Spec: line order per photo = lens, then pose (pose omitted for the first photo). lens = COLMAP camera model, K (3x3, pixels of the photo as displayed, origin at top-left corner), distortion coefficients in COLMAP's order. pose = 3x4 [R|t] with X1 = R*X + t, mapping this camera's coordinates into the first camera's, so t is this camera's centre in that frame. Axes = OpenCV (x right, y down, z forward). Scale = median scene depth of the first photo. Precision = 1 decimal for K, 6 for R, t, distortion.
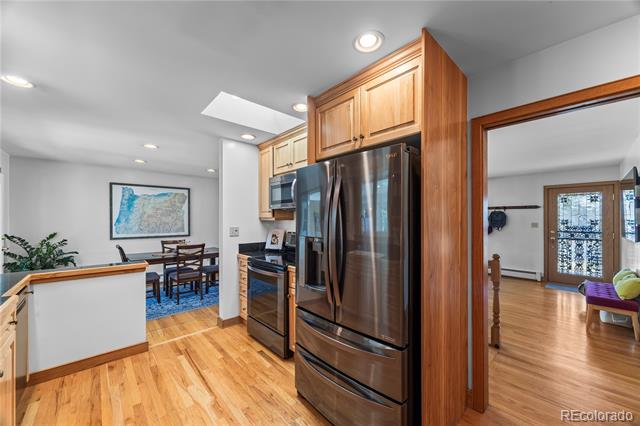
lens RADIAL K [[243.8, 0, 319.4], [0, 243.8, 218.3], [0, 0, 1]] dist [-0.002497, -0.000877]
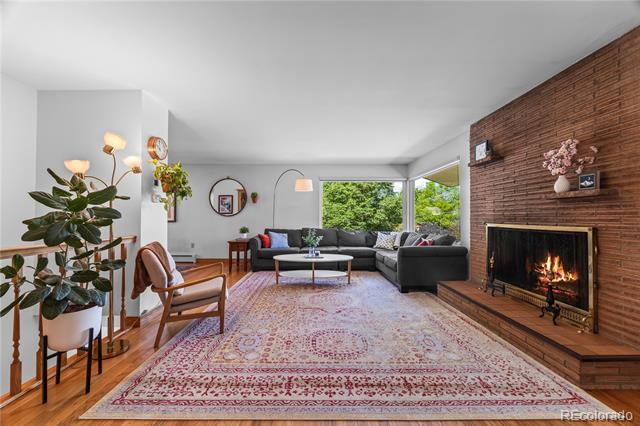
lens RADIAL K [[243.8, 0, 313.7], [0, 243.8, 214.6], [0, 0, 1]] dist [-0.002497, -0.000877]
pose [[0.727558, -0.005215, -0.686026, 0.675902], [-0.000340, 0.999968, -0.007962, 0.054283], [0.686046, 0.006026, 0.727534, 0.691929]]
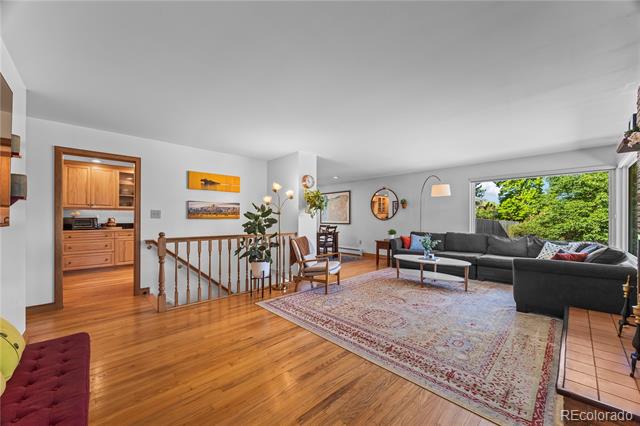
lens RADIAL K [[243.8, 0, 321.7], [0, 243.8, 217.1], [0, 0, 1]] dist [-0.002497, -0.000877]
pose [[0.014657, -0.006125, -0.999874, 0.964532], [0.002208, 0.999979, -0.006093, 0.043721], [0.999890, -0.002119, 0.014671, 0.875432]]
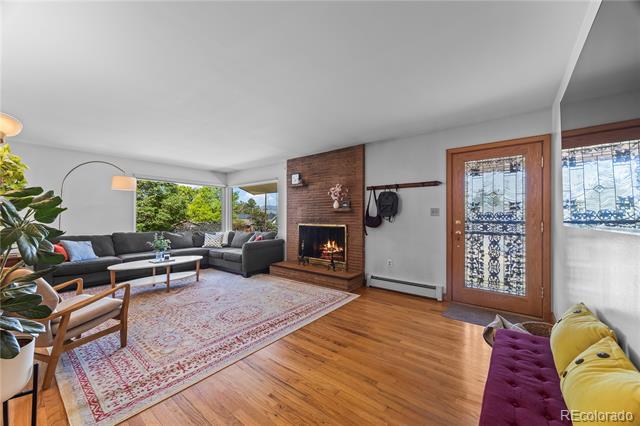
lens RADIAL K [[243.8, 0, 321.2], [0, 243.8, 216.0], [0, 0, 1]] dist [-0.002497, -0.000877]
pose [[0.988221, 0.002257, 0.153016, 0.520704], [-0.002133, 0.999997, -0.000973, 0.041845], [-0.153017, 0.000635, 0.988223, 0.438010]]
